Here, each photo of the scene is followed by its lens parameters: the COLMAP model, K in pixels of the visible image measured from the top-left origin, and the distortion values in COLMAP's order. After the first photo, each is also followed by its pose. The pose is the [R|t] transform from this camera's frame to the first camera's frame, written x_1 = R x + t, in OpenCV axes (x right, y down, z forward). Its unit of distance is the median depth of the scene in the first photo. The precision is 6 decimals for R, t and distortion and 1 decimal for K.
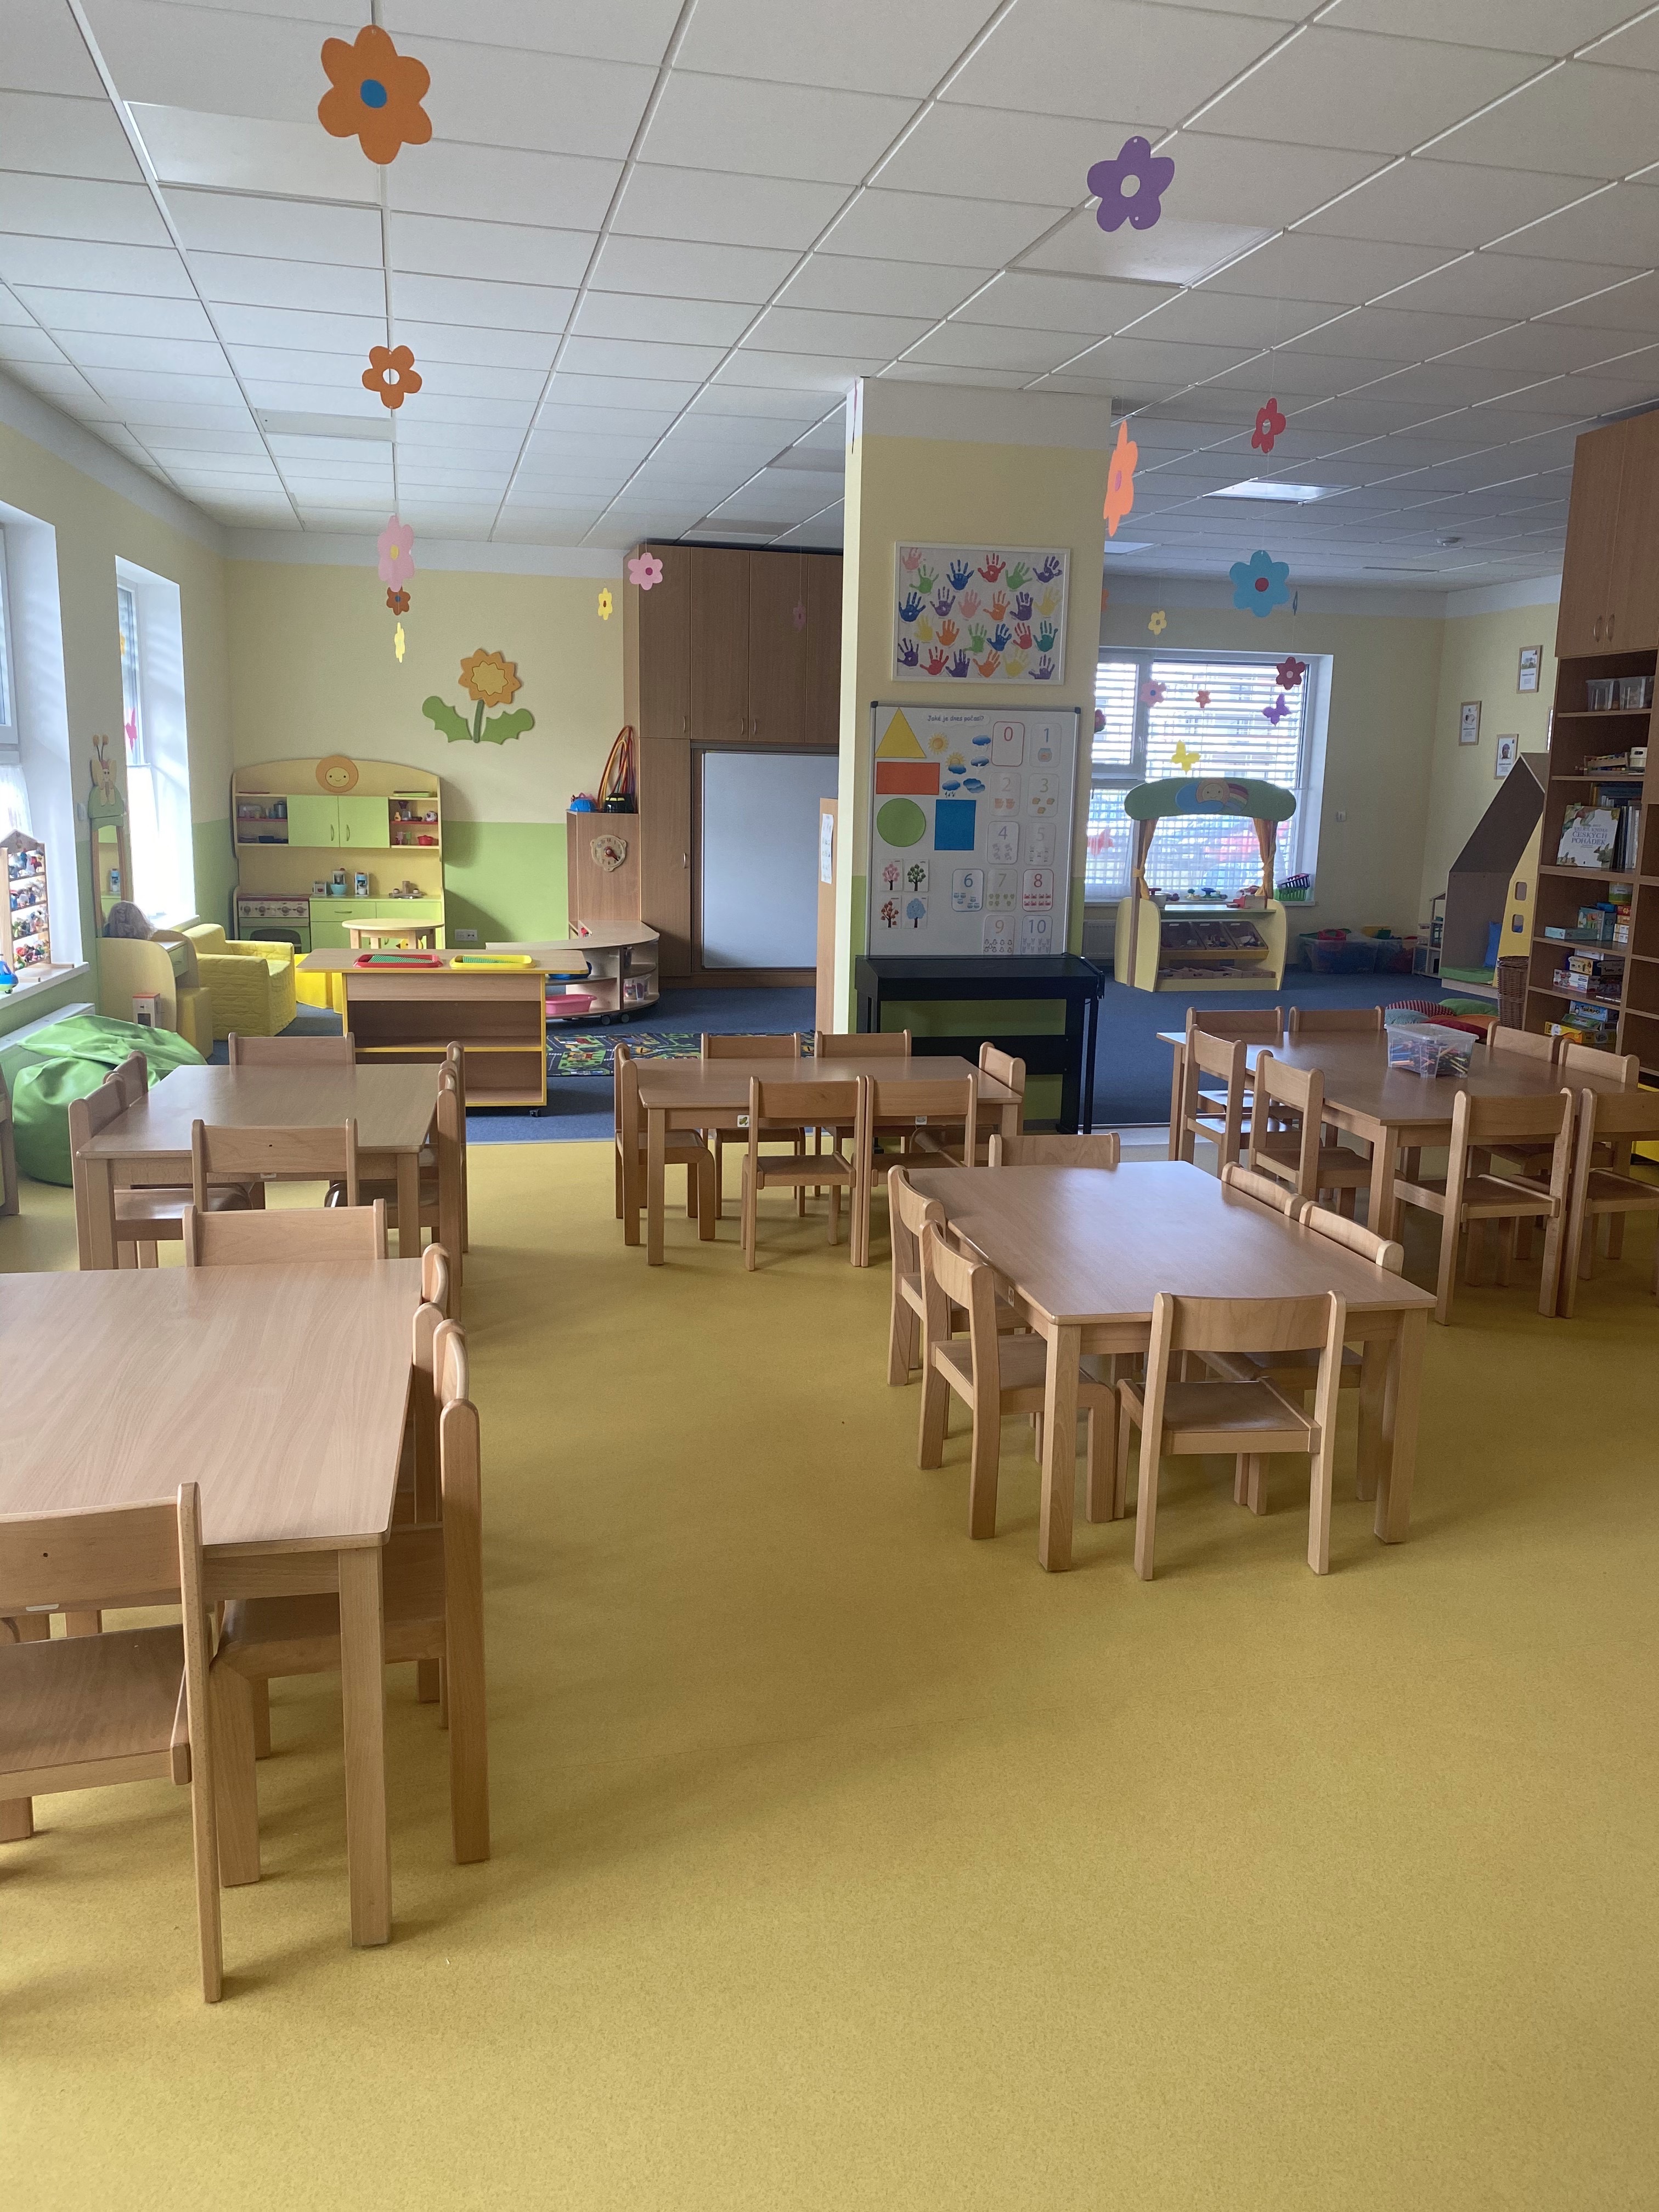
lens RADIAL K [[1694.2, 0, 817.4], [0, 1694.2, 1143.9], [0, 0, 1]] dist [0.084628, -0.235613]
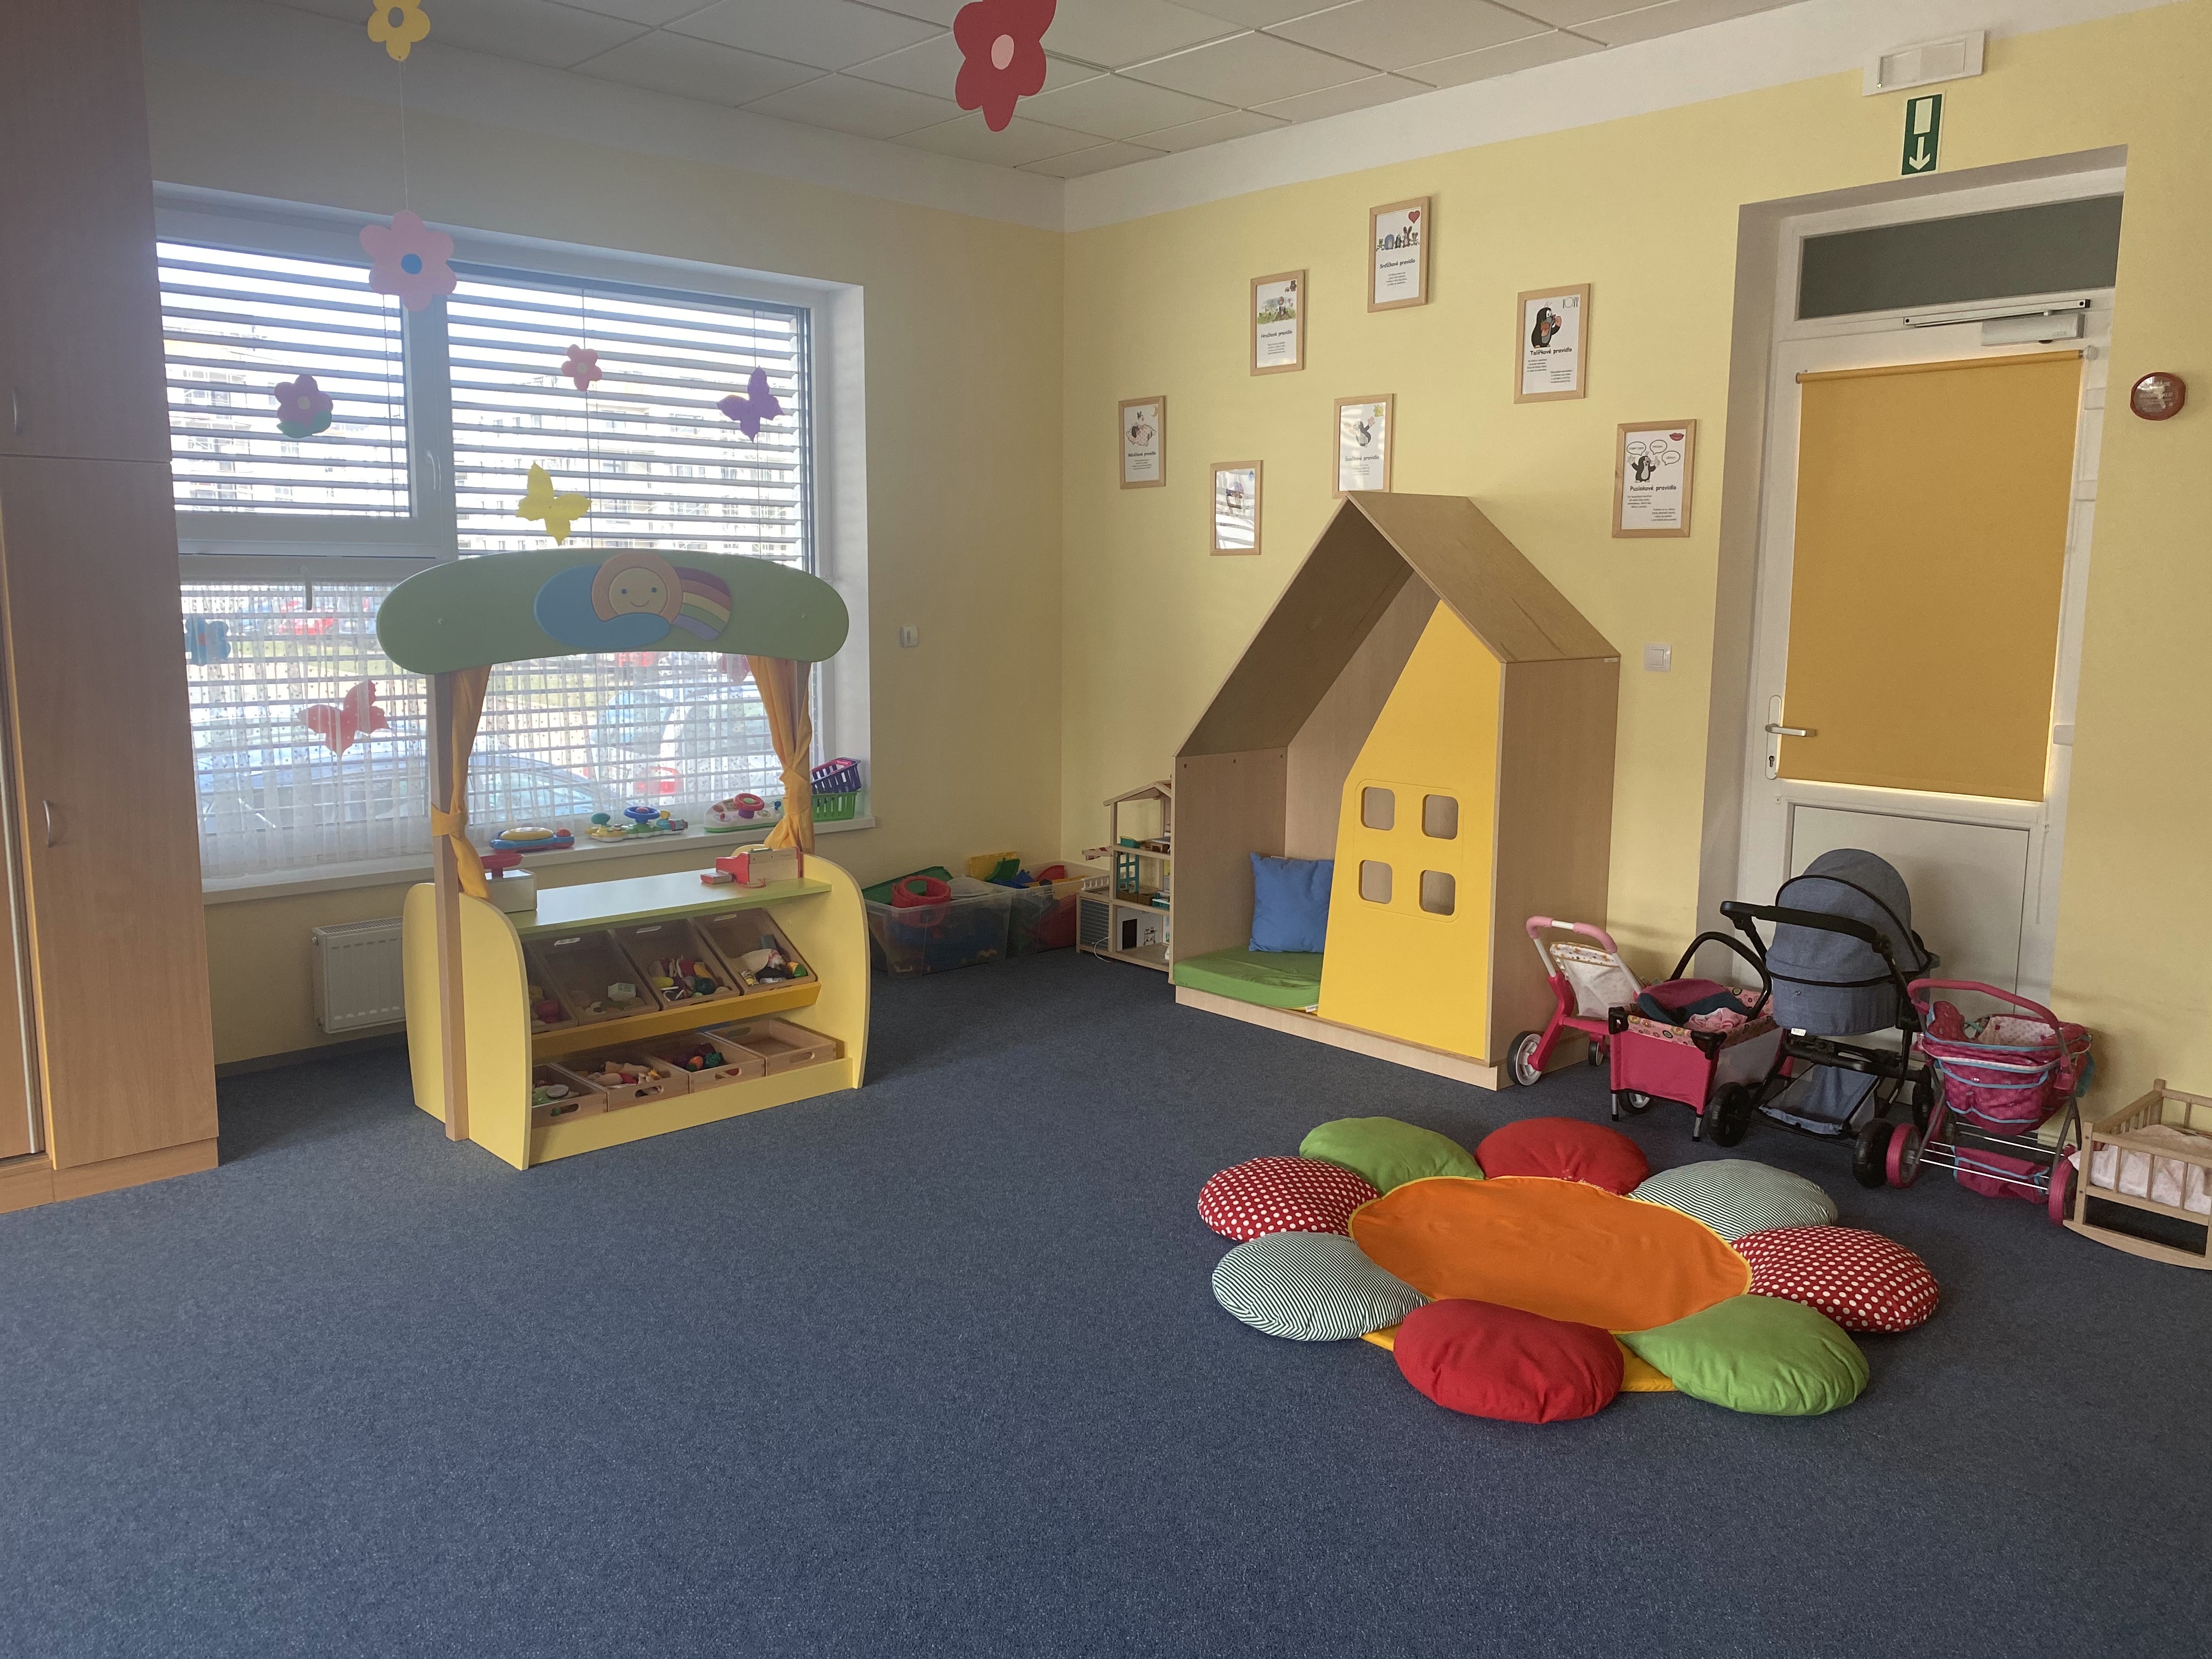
lens RADIAL K [[1694.2, 0, 1106.0], [0, 1694.2, 829.5], [0, 0, 1]] dist [0.084628, -0.235613]
pose [[0.873026, -0.084483, 0.480300, 0.129795], [0.109832, 0.993639, -0.024860, -0.125737], [-0.475144, 0.074456, 0.876752, 0.588942]]
